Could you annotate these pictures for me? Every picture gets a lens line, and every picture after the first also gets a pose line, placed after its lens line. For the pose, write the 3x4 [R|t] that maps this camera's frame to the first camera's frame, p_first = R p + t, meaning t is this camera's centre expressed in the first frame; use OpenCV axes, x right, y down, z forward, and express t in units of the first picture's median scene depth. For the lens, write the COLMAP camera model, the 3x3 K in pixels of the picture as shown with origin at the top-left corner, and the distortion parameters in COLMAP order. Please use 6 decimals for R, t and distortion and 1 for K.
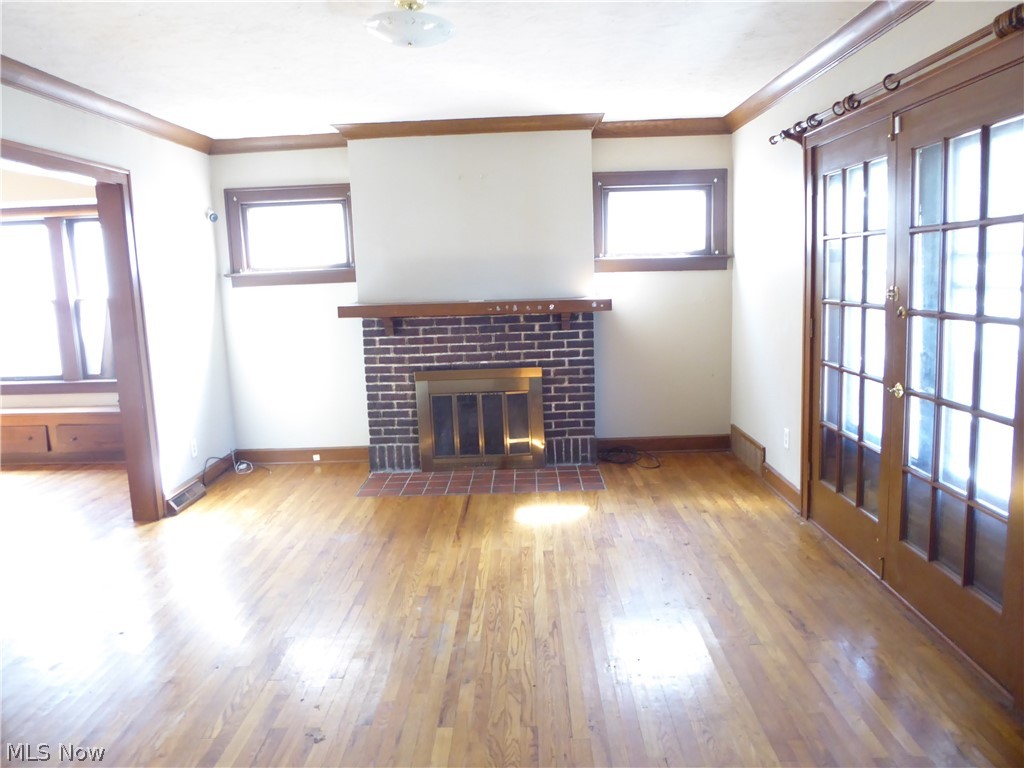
lens RADIAL K [[728.4, 0, 529.8], [0, 728.4, 375.6], [0, 0, 1]] dist [-0.056542, 0.040853]
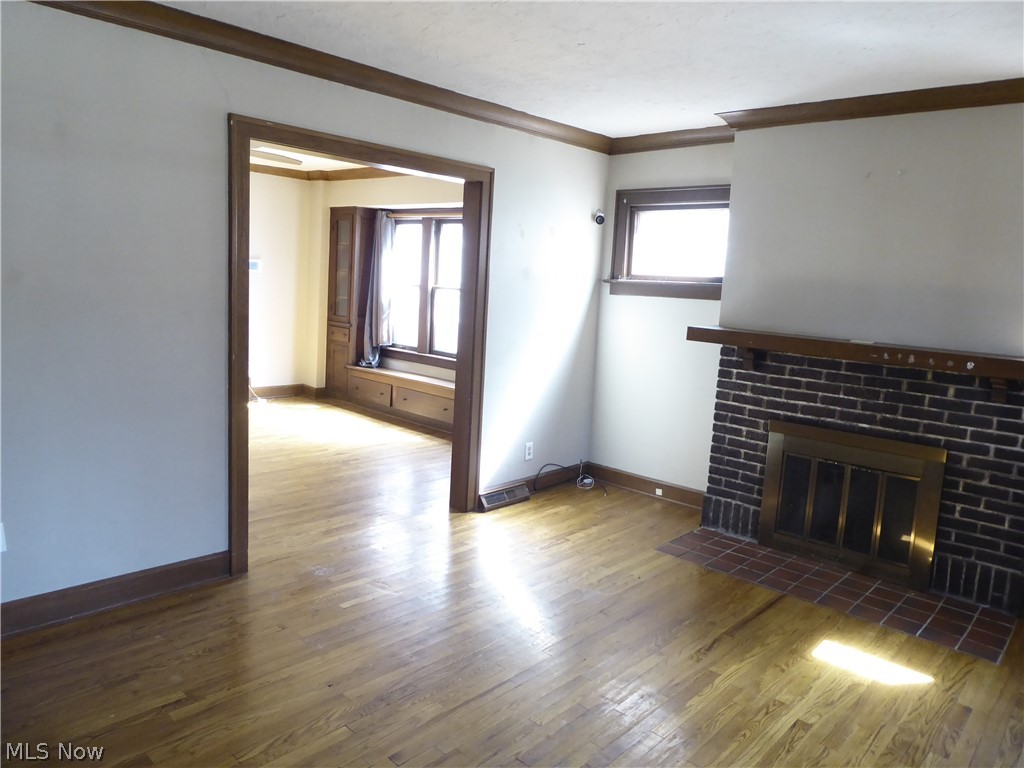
lens RADIAL K [[728.4, 0, 514.8], [0, 728.4, 379.0], [0, 0, 1]] dist [-0.056542, 0.040853]
pose [[0.730786, 0.163122, -0.662830, 0.155923], [-0.173829, 0.983486, 0.050384, -0.040400], [0.660103, 0.078399, 0.747073, 0.221841]]
